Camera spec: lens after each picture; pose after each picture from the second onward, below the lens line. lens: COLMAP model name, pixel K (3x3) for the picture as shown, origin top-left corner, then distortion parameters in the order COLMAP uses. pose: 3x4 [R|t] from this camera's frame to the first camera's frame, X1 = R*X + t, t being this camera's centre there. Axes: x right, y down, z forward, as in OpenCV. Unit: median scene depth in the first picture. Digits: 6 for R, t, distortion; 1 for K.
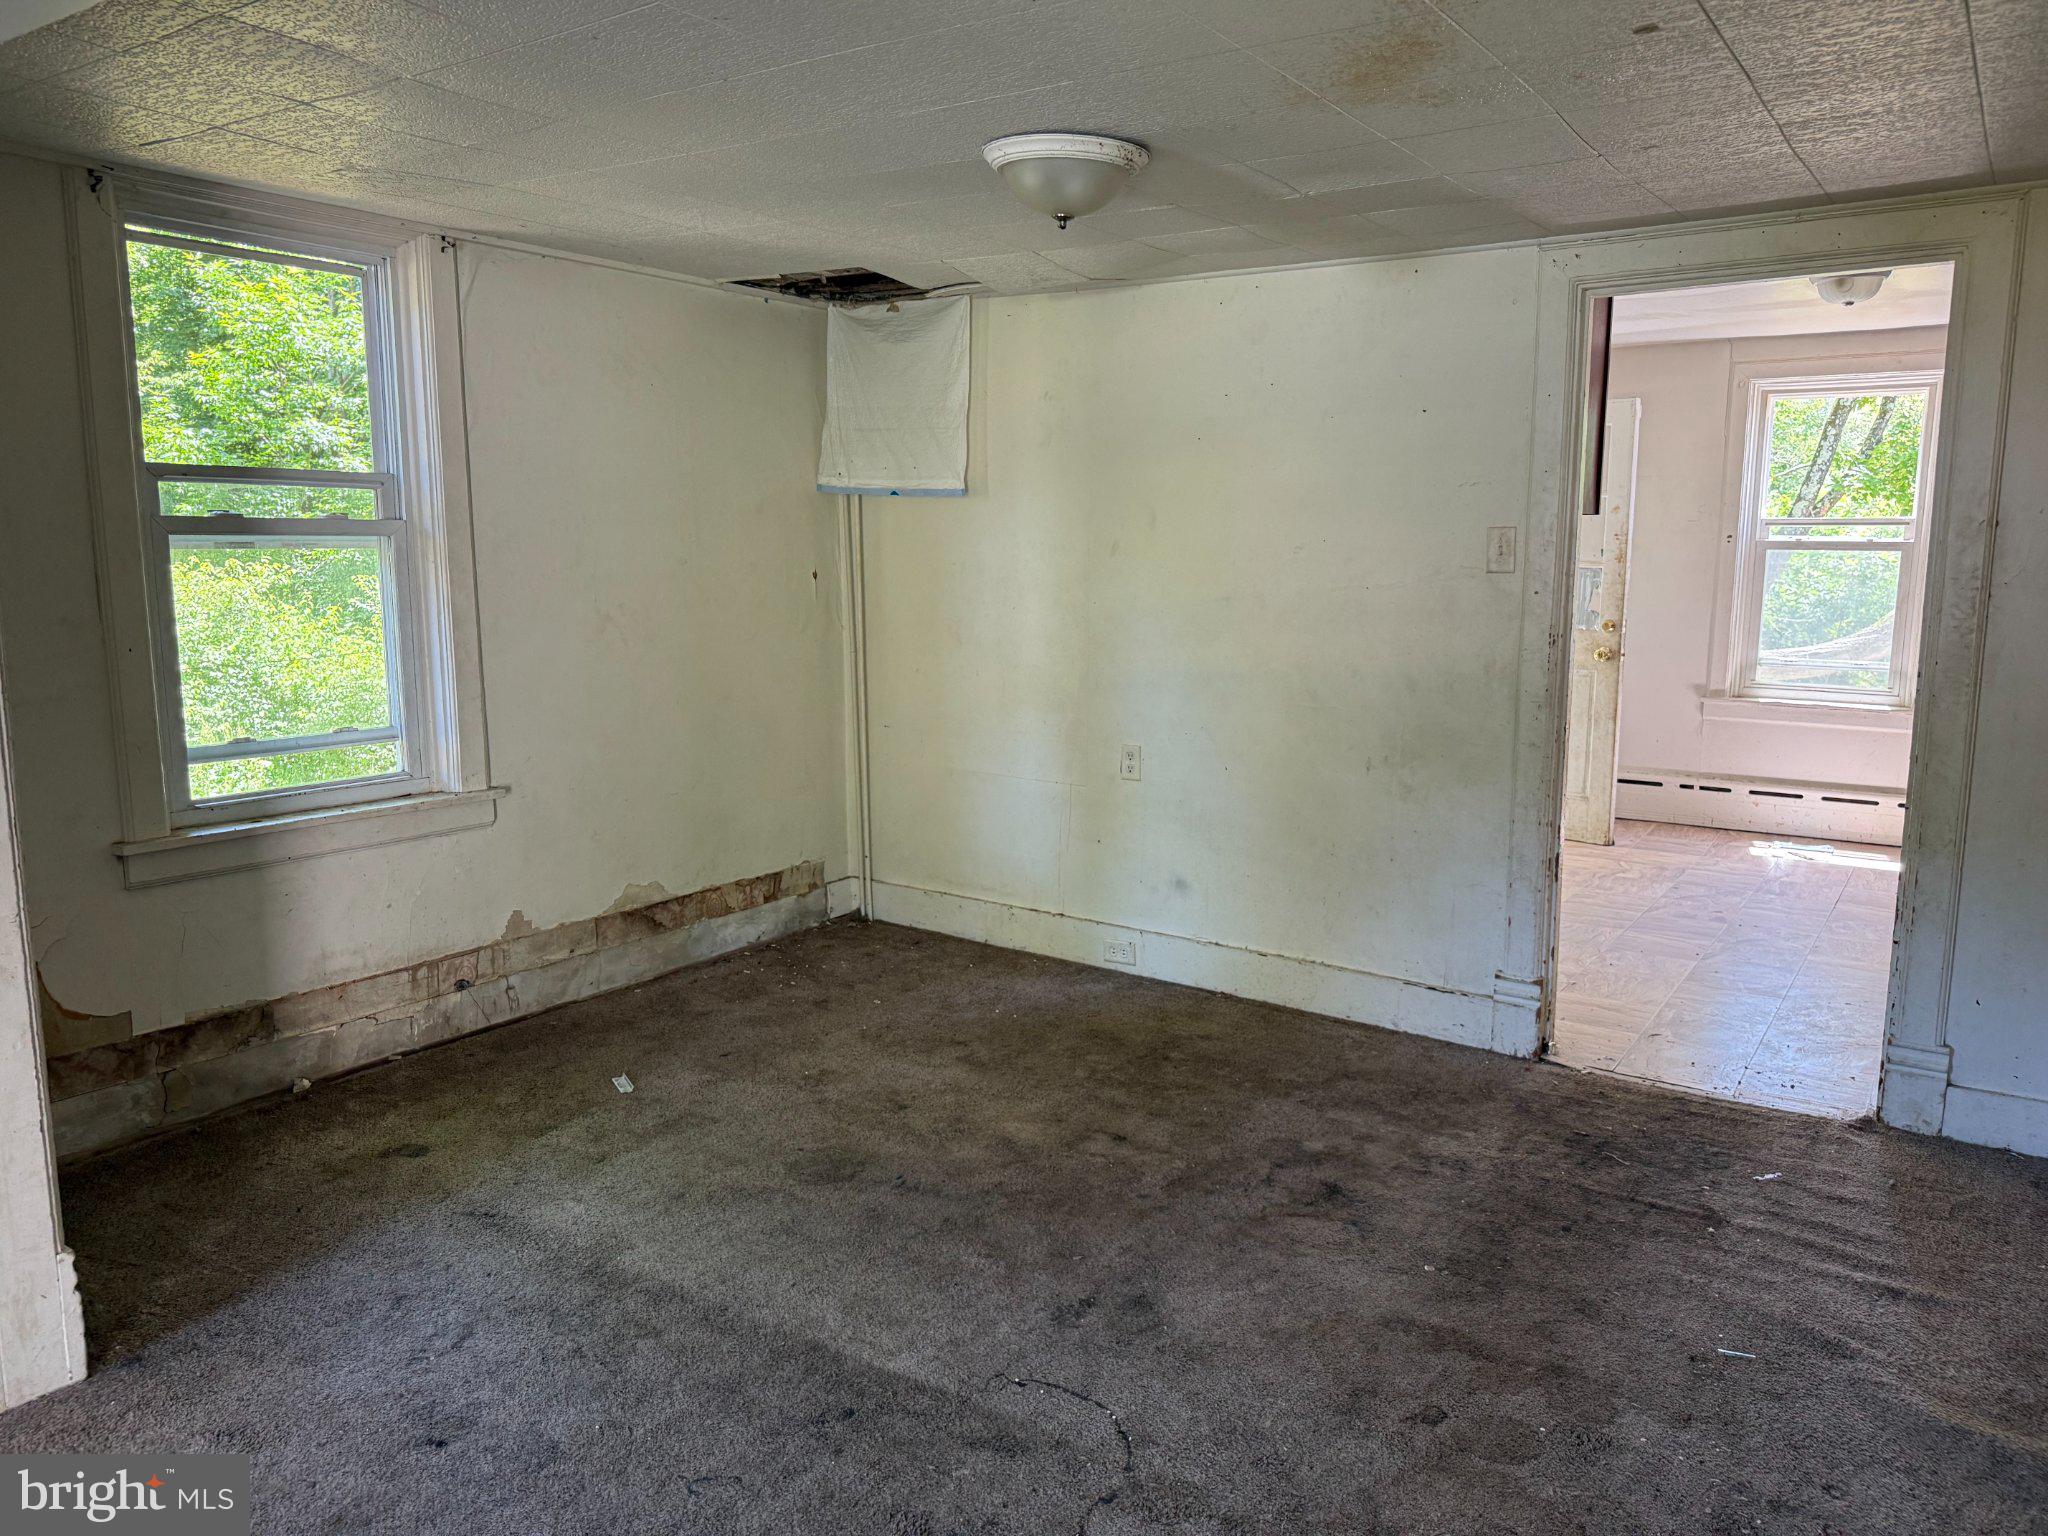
lens RADIAL K [[1457.7, 0, 1033.2], [0, 1457.7, 769.3], [0, 0, 1]] dist [0.037533, -0.043467]
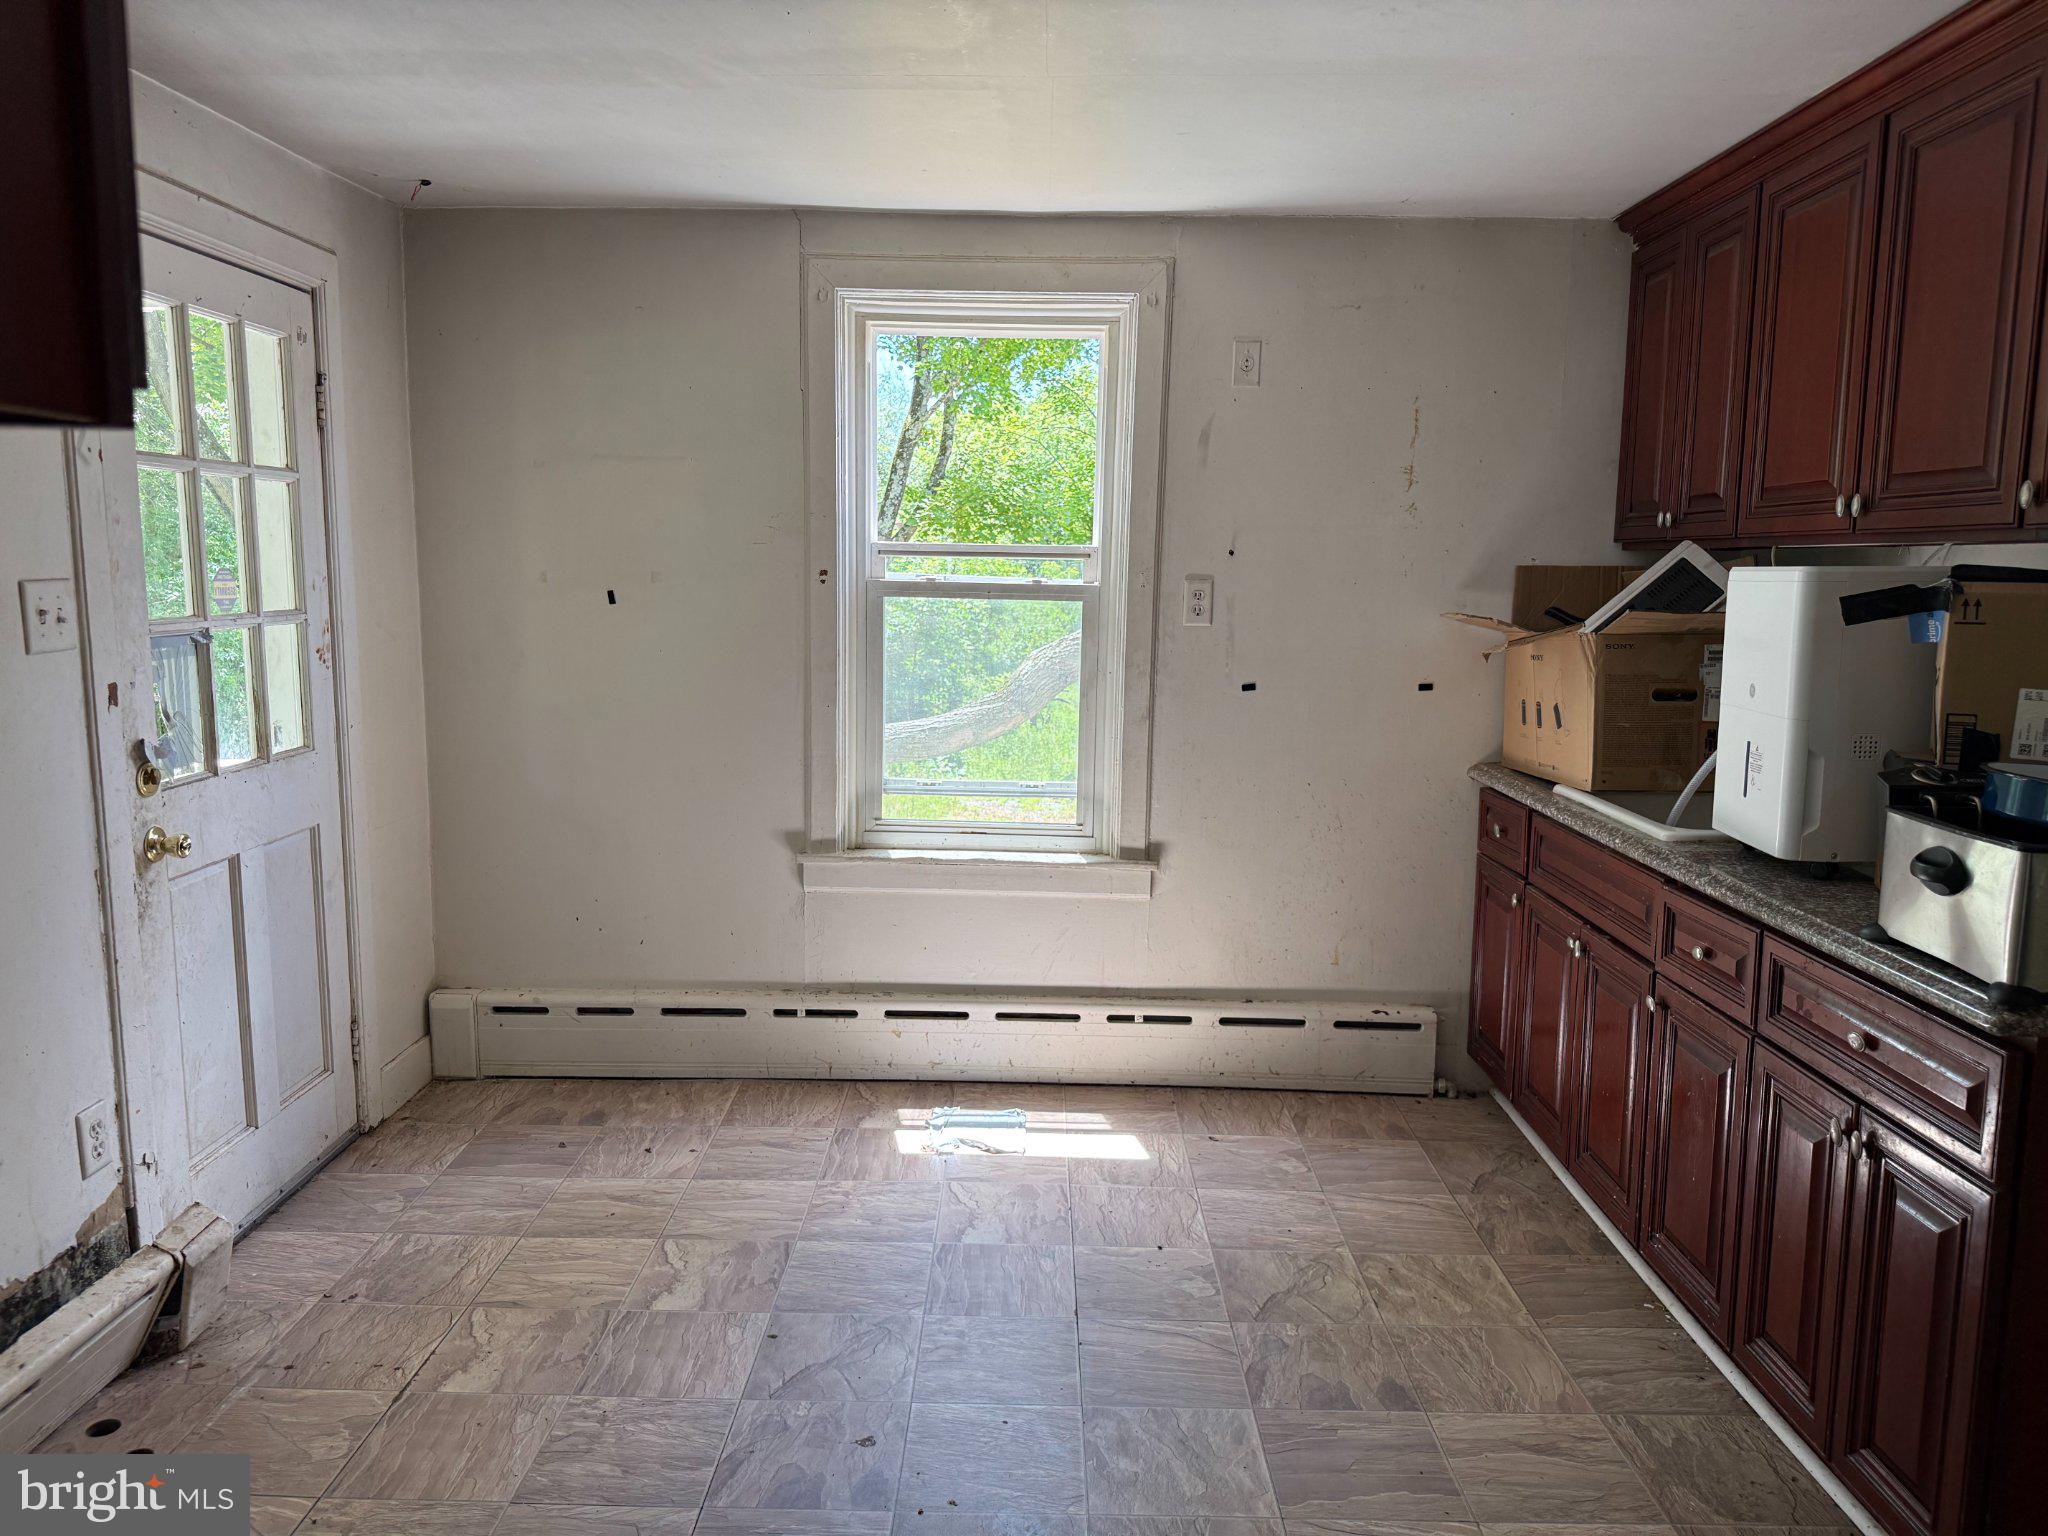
lens RADIAL K [[1457.7, 0, 1035.8], [0, 1457.7, 767.2], [0, 0, 1]] dist [0.037533, -0.043467]
pose [[0.830756, -0.060467, 0.553343, 0.198552], [0.072012, 0.997403, 0.000877, -0.068483], [-0.551959, 0.039119, 0.832953, 0.427650]]
